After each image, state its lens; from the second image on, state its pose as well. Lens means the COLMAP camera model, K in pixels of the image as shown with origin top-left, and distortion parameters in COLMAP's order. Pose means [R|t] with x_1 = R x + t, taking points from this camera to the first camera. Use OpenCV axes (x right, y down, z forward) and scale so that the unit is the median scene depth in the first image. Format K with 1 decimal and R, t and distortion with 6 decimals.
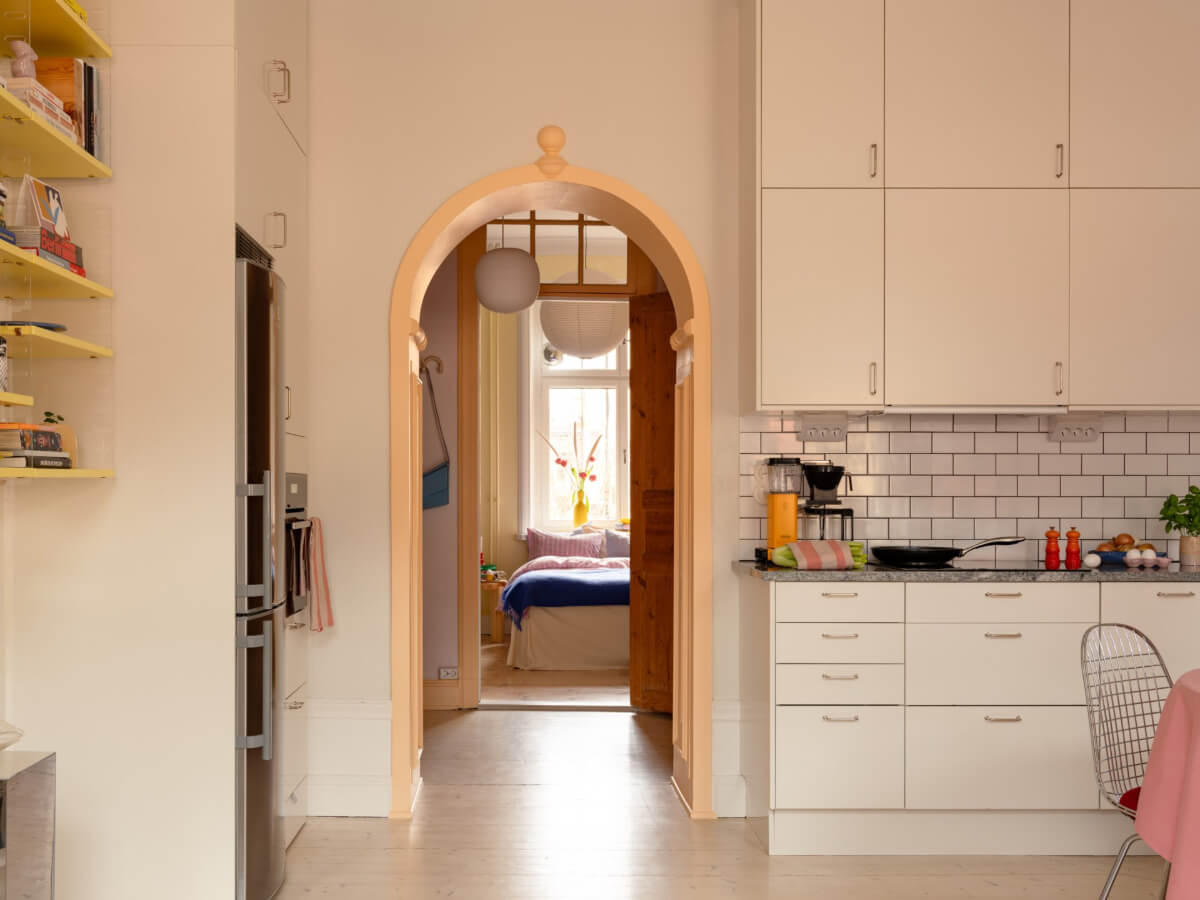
lens RADIAL K [[1360.2, 0, 540.6], [0, 1360.2, 514.4], [0, 0, 1]] dist [0.005968, 0.000000]
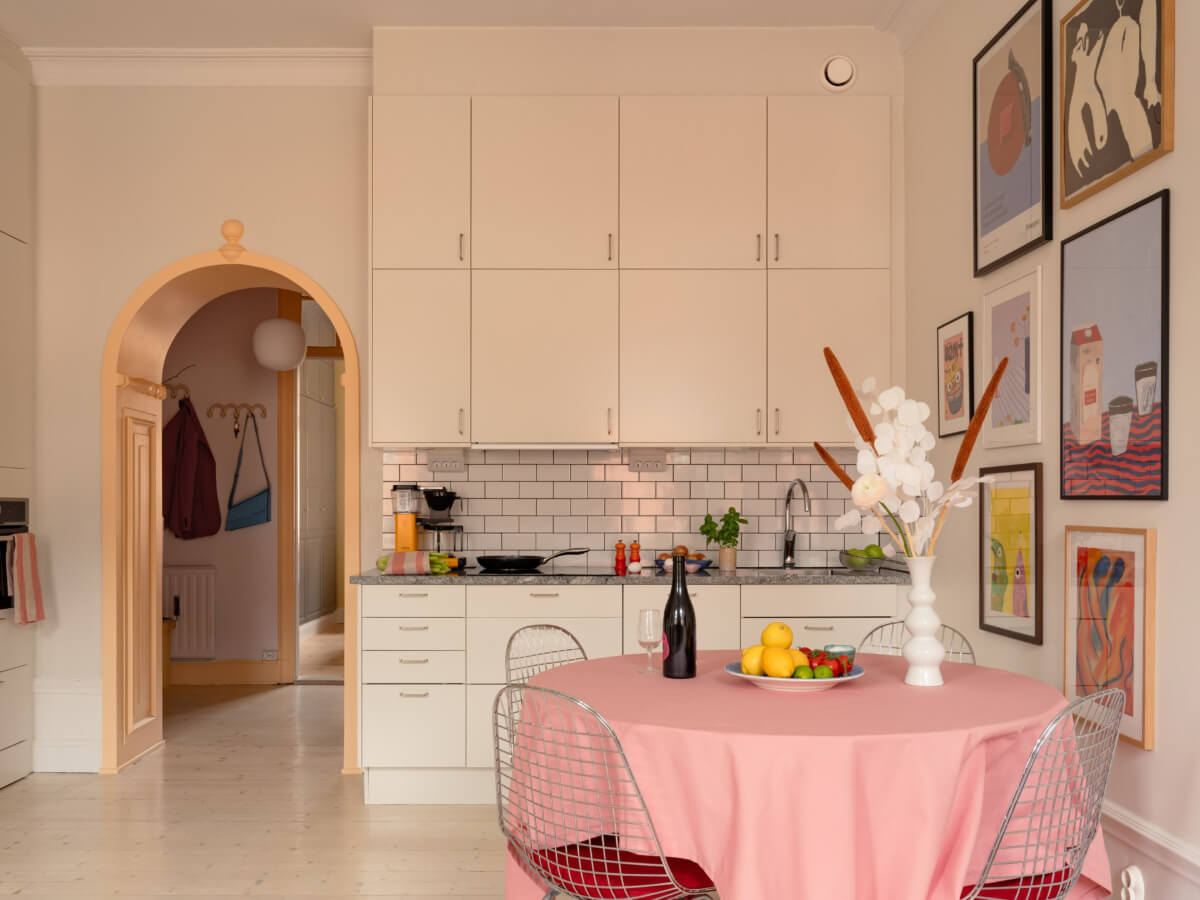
lens RADIAL K [[1051.9, 0, 566.9], [0, 1051.9, 521.1], [0, 0, 1]] dist [0.008380, 0.008252]
pose [[1.000000, -0.000869, -0.000098, 0.329532], [0.000869, 0.999985, -0.005336, -0.003063], [0.000103, 0.005336, 0.999986, 0.033760]]
